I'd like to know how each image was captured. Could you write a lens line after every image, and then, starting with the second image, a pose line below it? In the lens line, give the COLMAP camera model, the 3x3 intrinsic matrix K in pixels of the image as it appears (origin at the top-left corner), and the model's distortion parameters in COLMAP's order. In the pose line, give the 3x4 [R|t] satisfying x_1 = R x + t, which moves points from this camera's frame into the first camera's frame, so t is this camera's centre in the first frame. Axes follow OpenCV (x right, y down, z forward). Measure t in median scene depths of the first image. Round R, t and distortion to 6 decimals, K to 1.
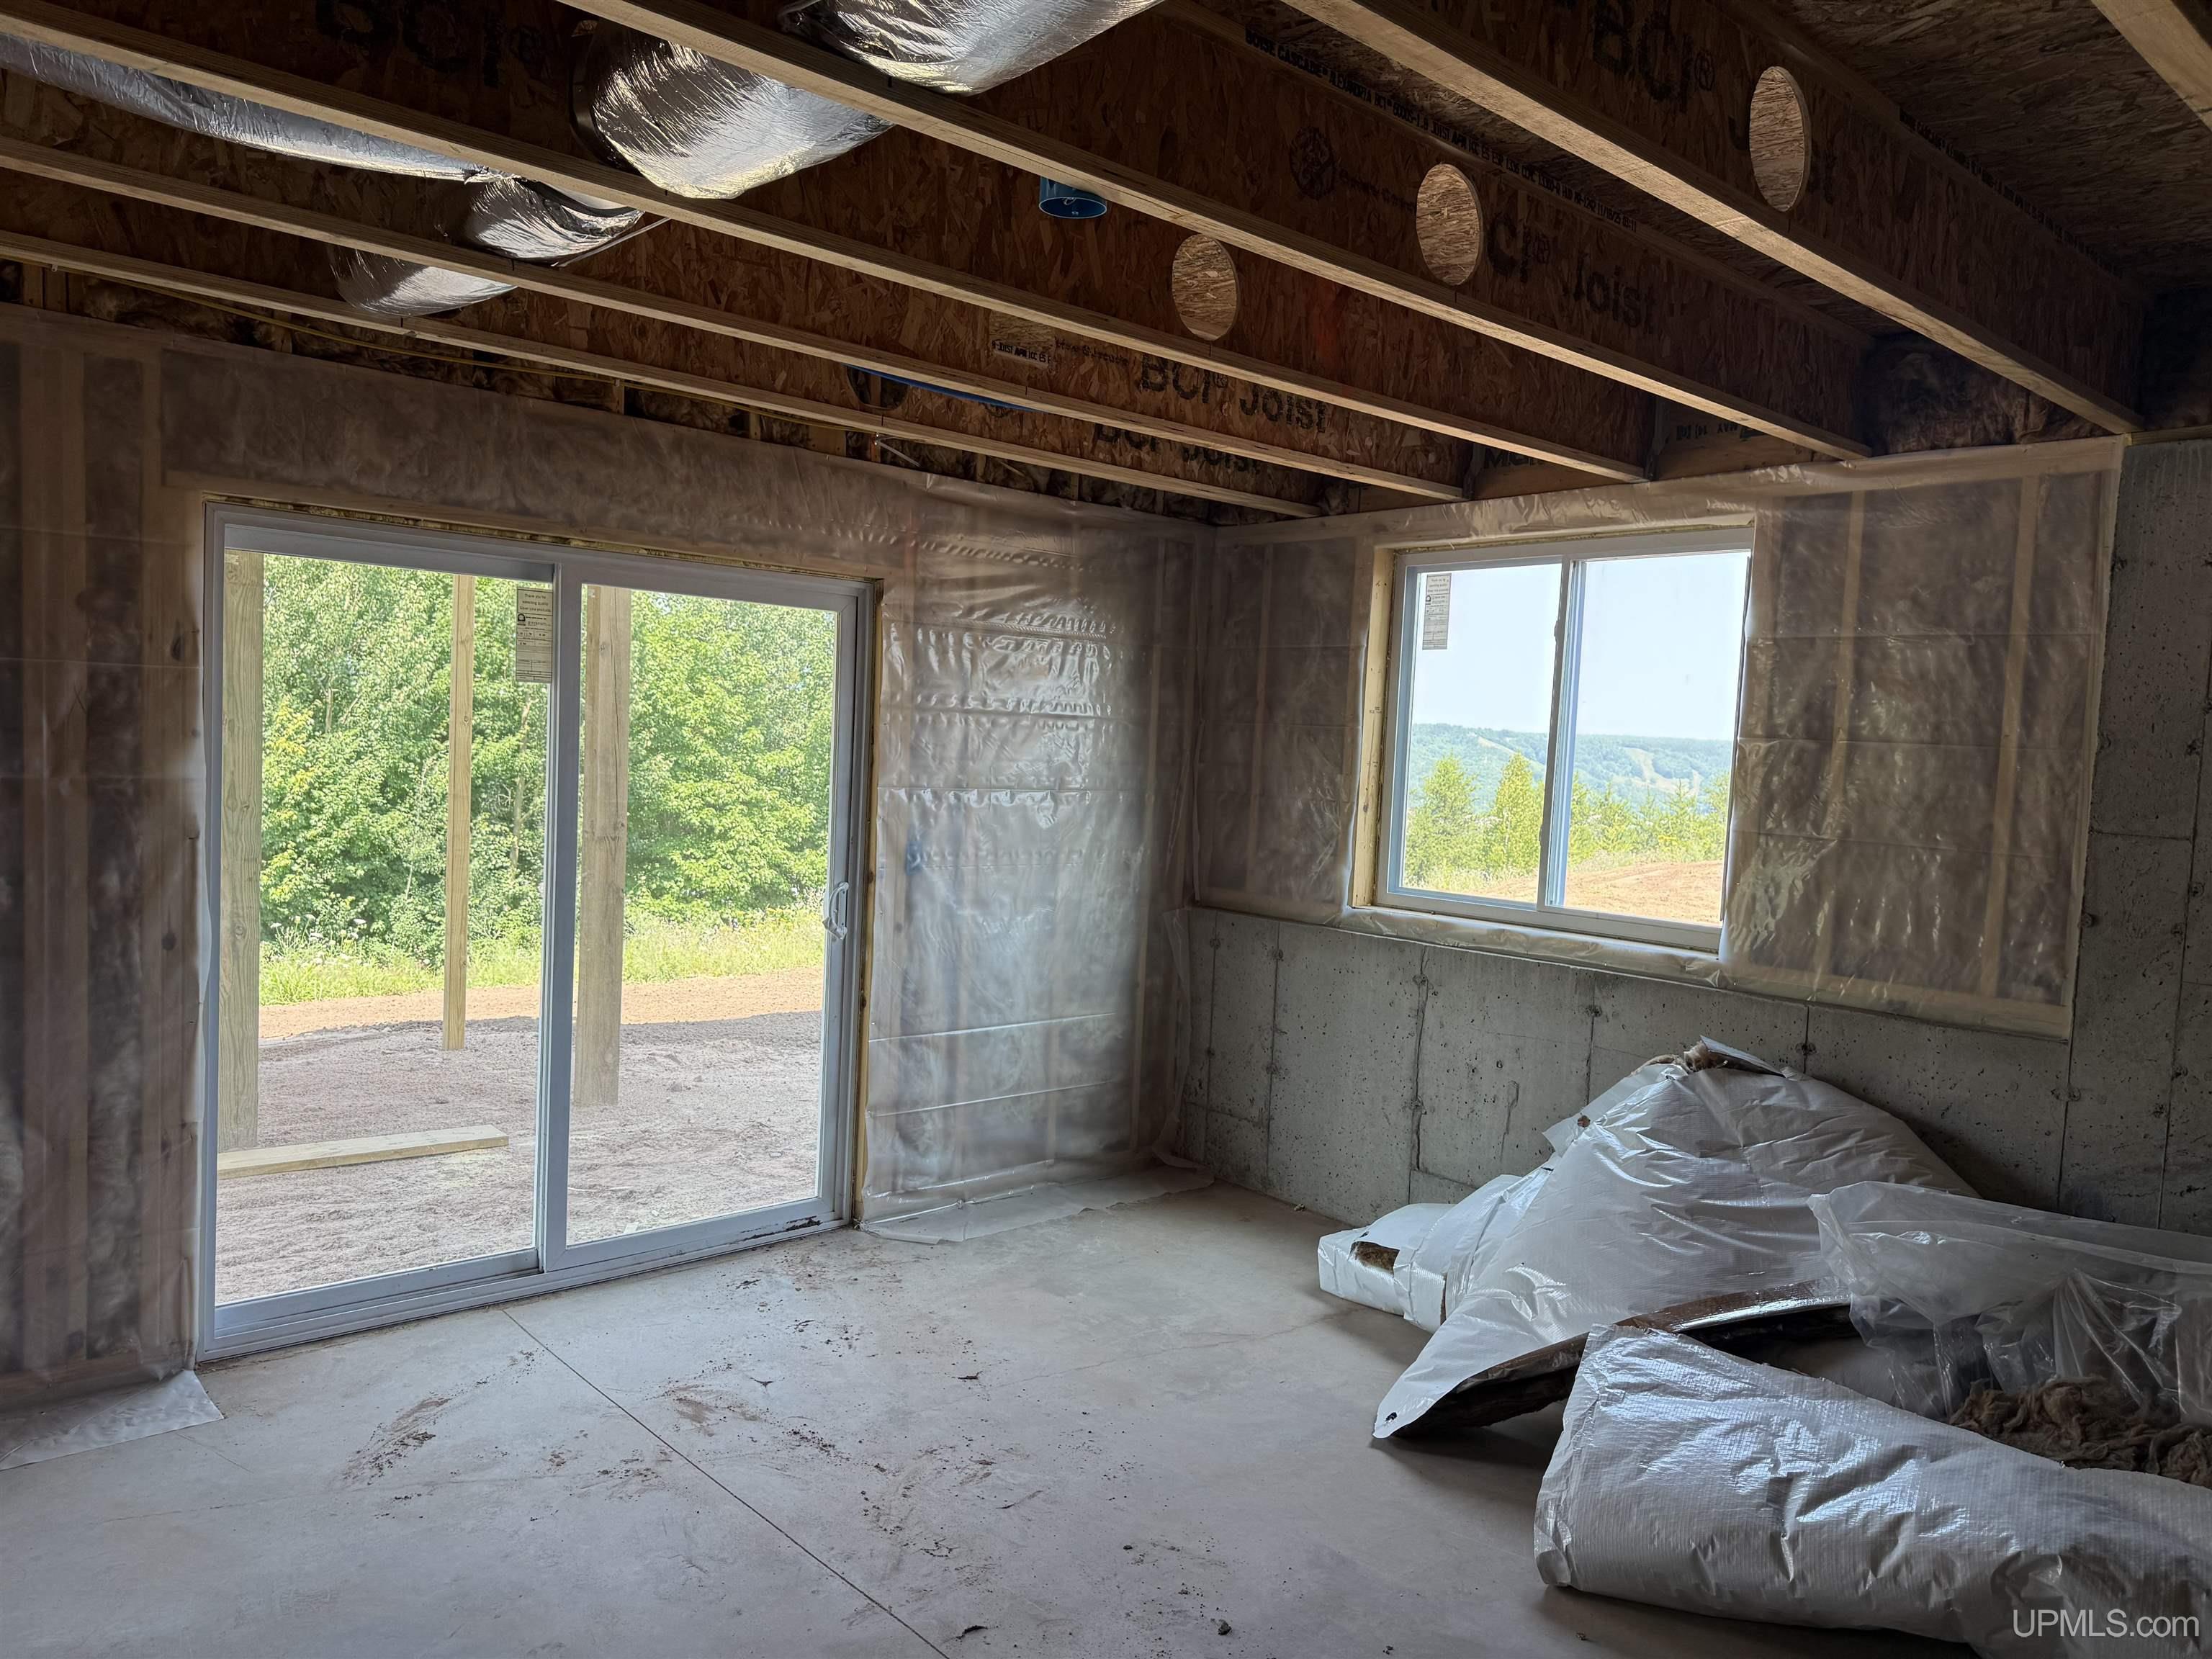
lens RADIAL K [[1568.4, 0, 1098.5], [0, 1568.4, 841.7], [0, 0, 1]] dist [0.046861, -0.043123]
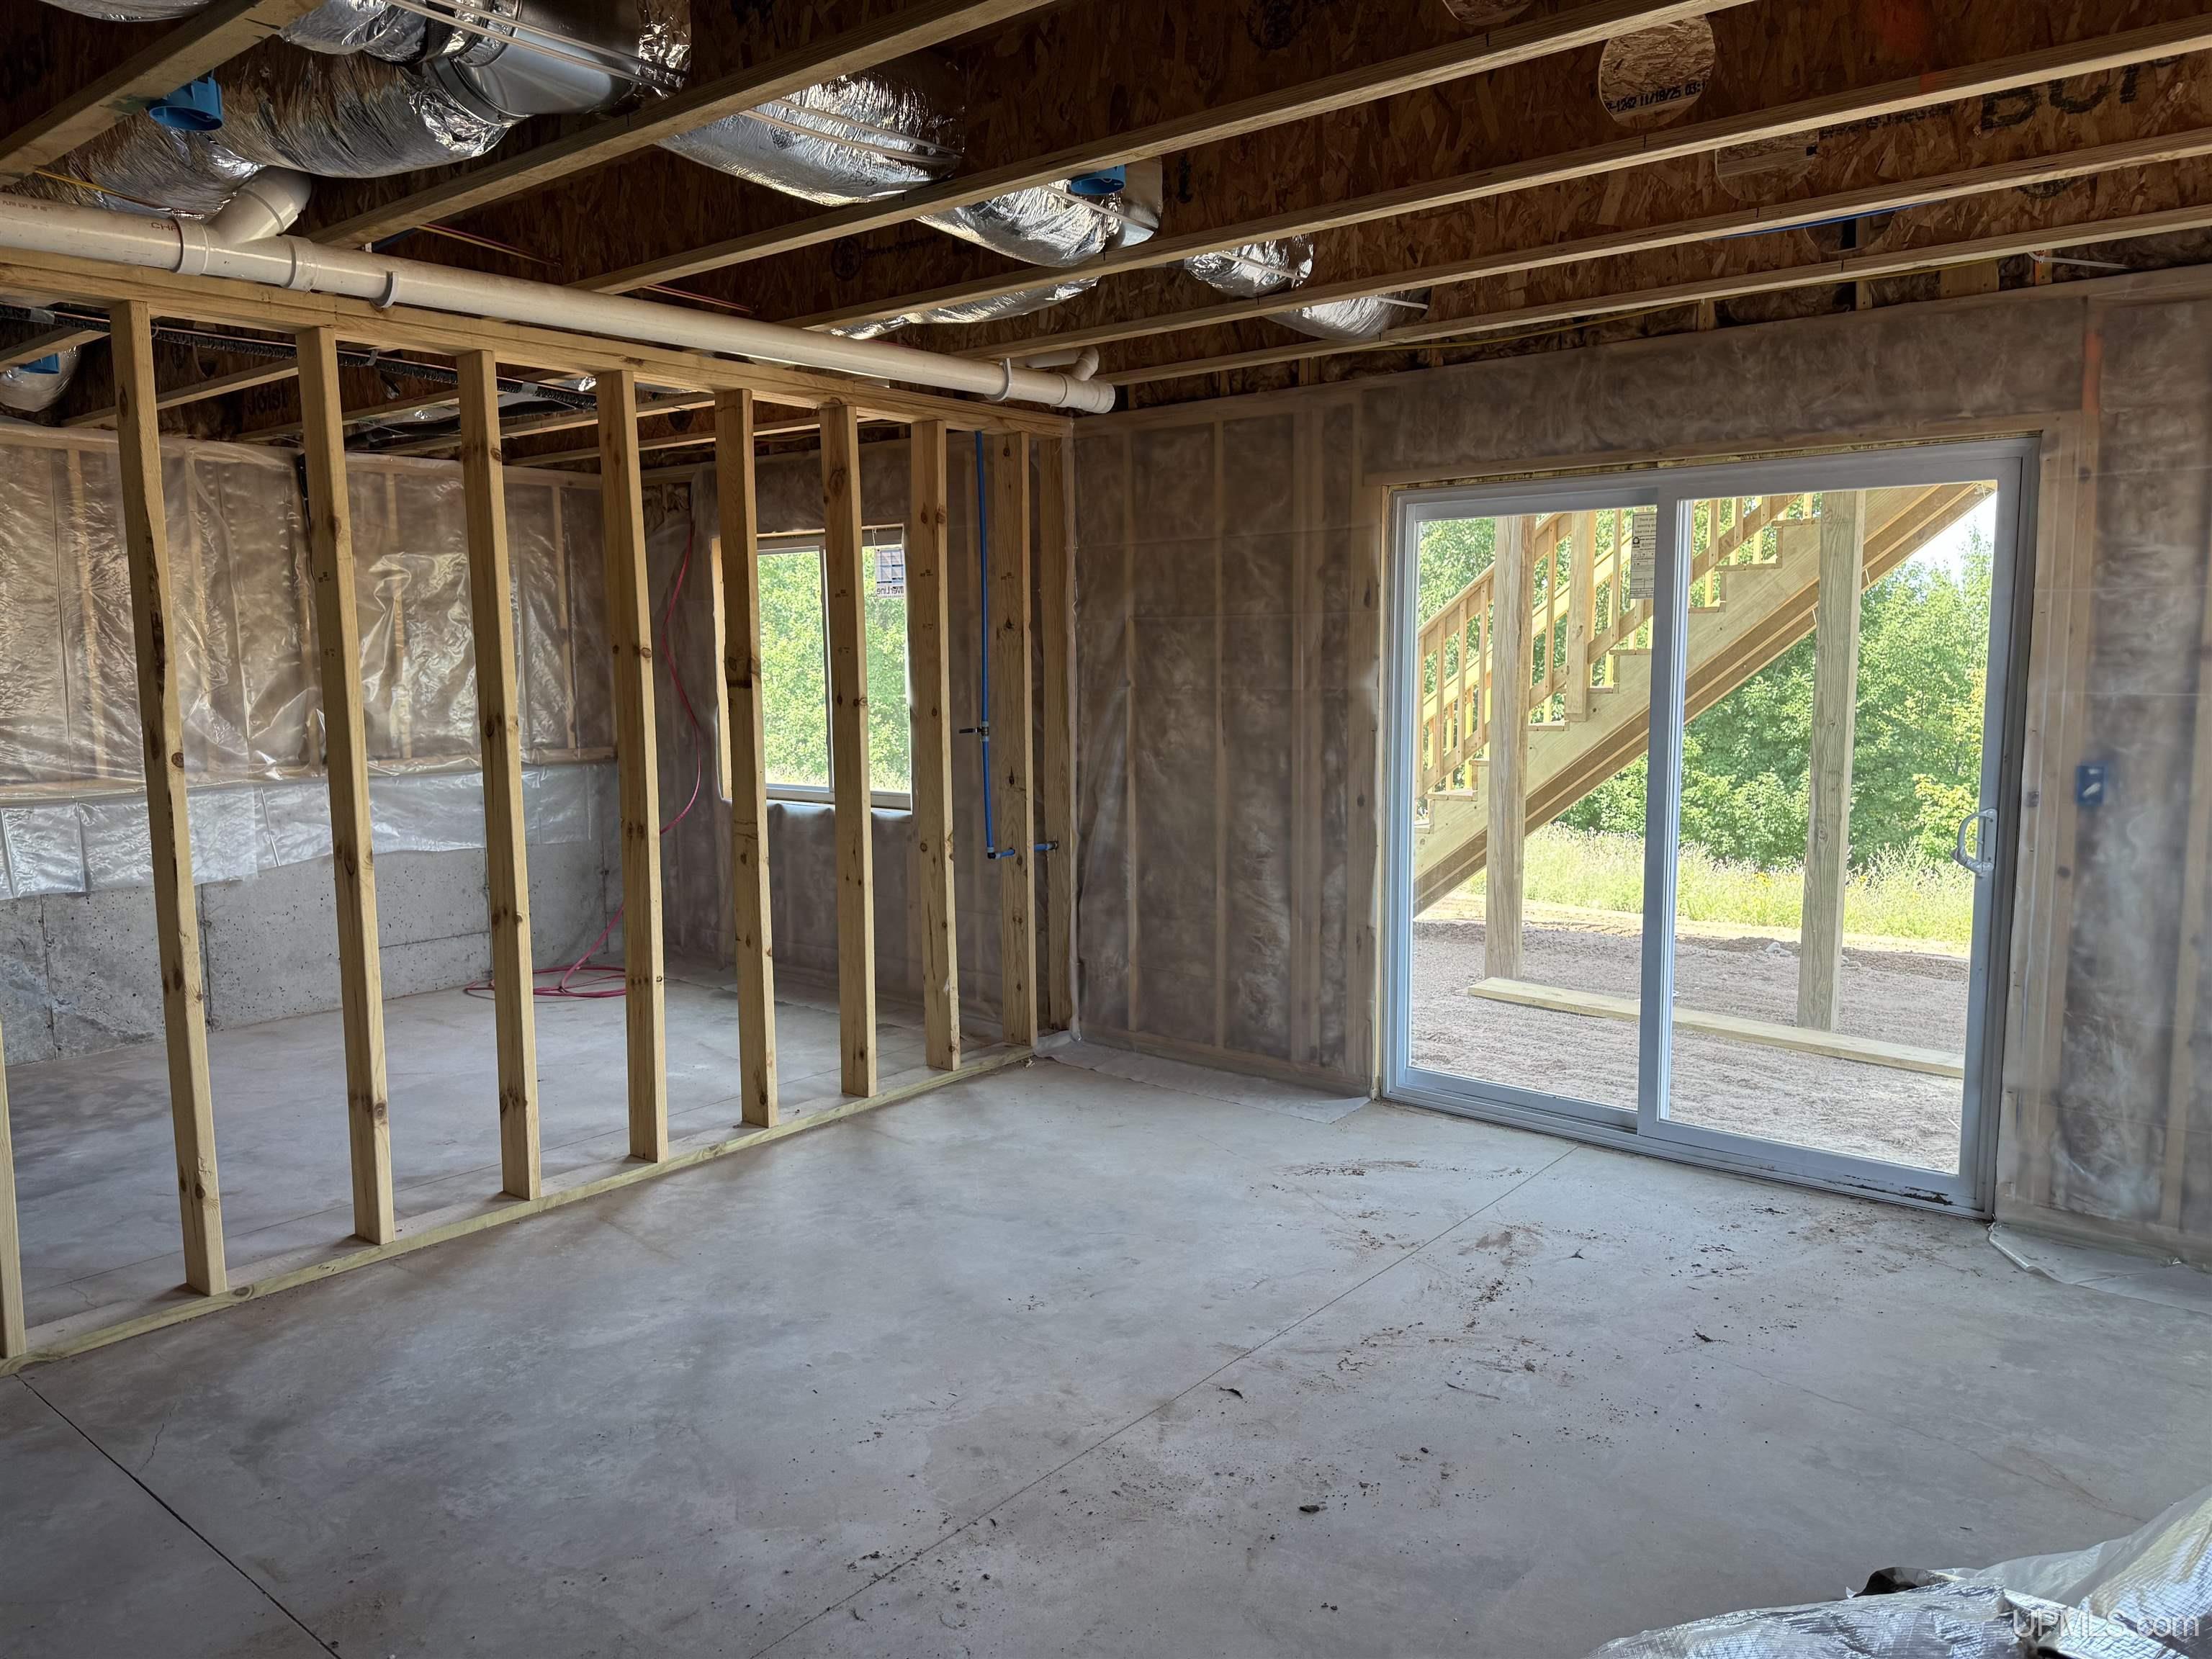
lens RADIAL K [[1568.4, 0, 1116.4], [0, 1568.4, 839.7], [0, 0, 1]] dist [0.046861, -0.043123]
pose [[0.135013, 0.077130, -0.987837, 0.687703], [-0.048750, 0.996275, 0.071126, 0.006000], [0.989644, 0.038554, 0.138270, 0.486367]]
